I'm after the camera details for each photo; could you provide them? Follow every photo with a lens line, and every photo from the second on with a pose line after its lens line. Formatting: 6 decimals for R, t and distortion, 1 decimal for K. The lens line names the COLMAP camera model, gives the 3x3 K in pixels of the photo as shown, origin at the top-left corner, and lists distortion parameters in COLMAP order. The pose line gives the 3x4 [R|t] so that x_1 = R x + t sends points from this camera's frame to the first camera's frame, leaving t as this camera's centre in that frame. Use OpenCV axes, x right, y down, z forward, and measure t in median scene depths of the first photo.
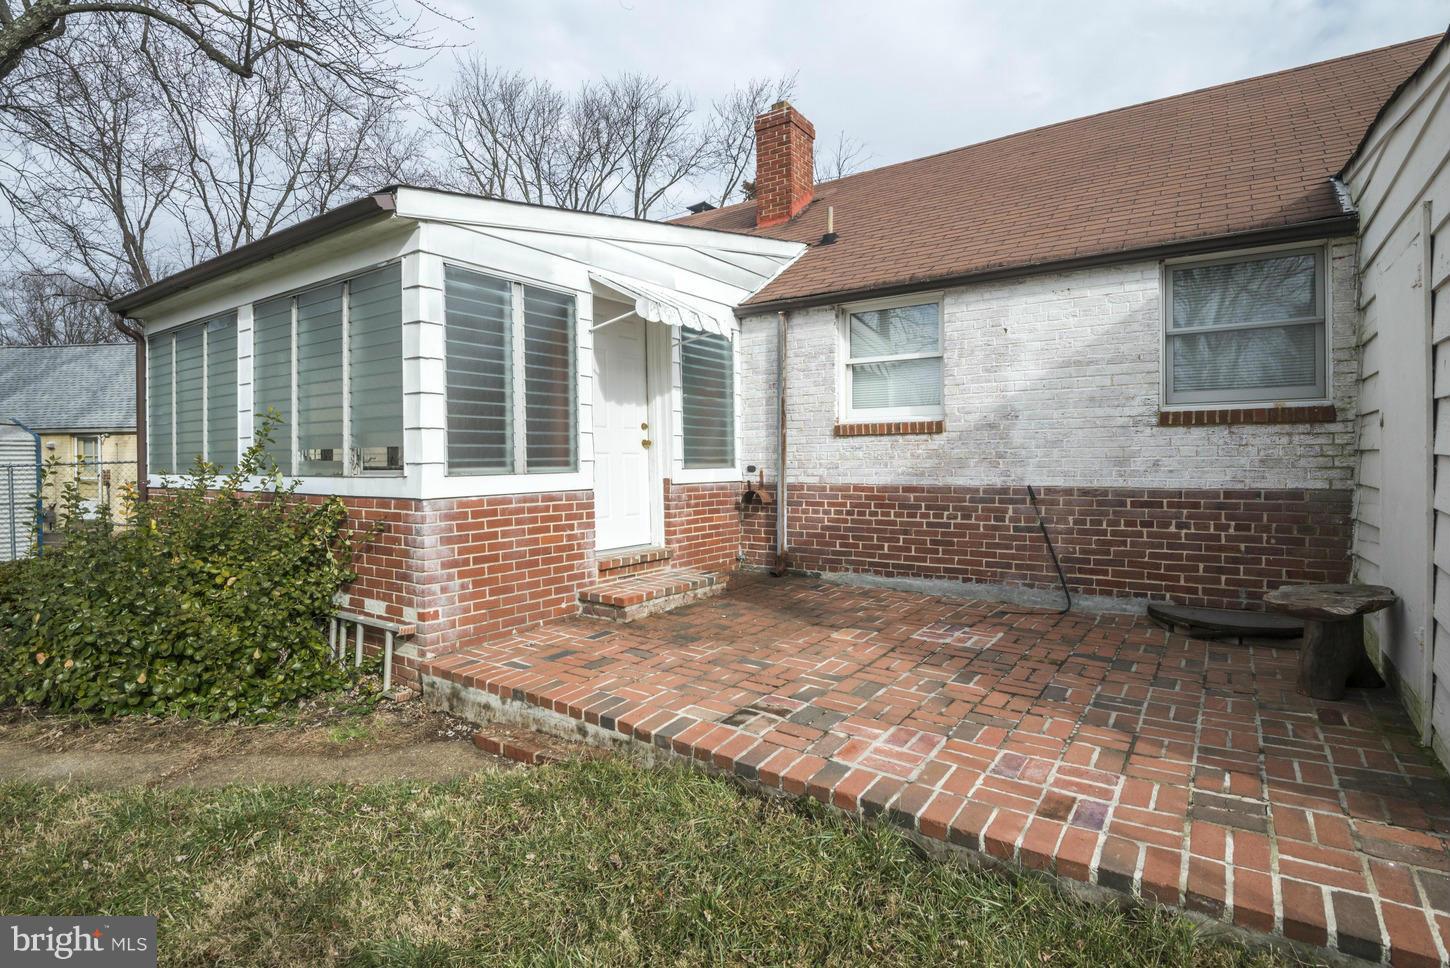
lens RADIAL K [[691.2, 0, 750.5], [0, 691.2, 466.4], [0, 0, 1]] dist [0.002369, -0.018984]
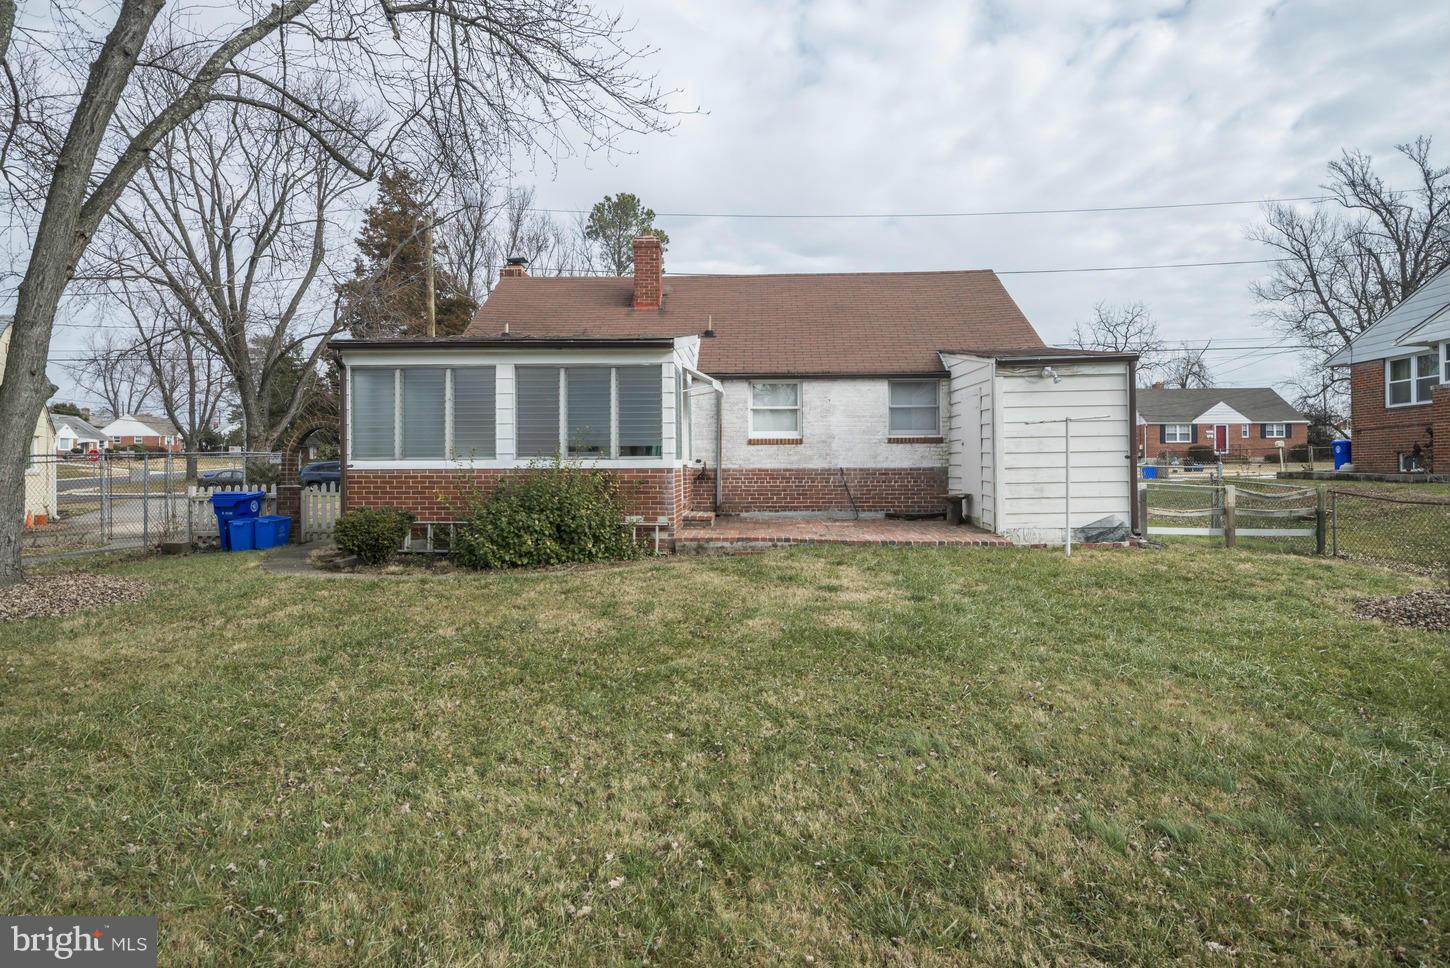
lens RADIAL K [[702.7, 0, 727.5], [0, 702.7, 466.0], [0, 0, 1]] dist [-0.011102, -0.000526]
pose [[0.858669, 0.003563, 0.512519, -1.171161], [0.003682, 0.999907, -0.013120, 0.054459], [-0.512518, 0.013153, 0.858576, -0.865410]]
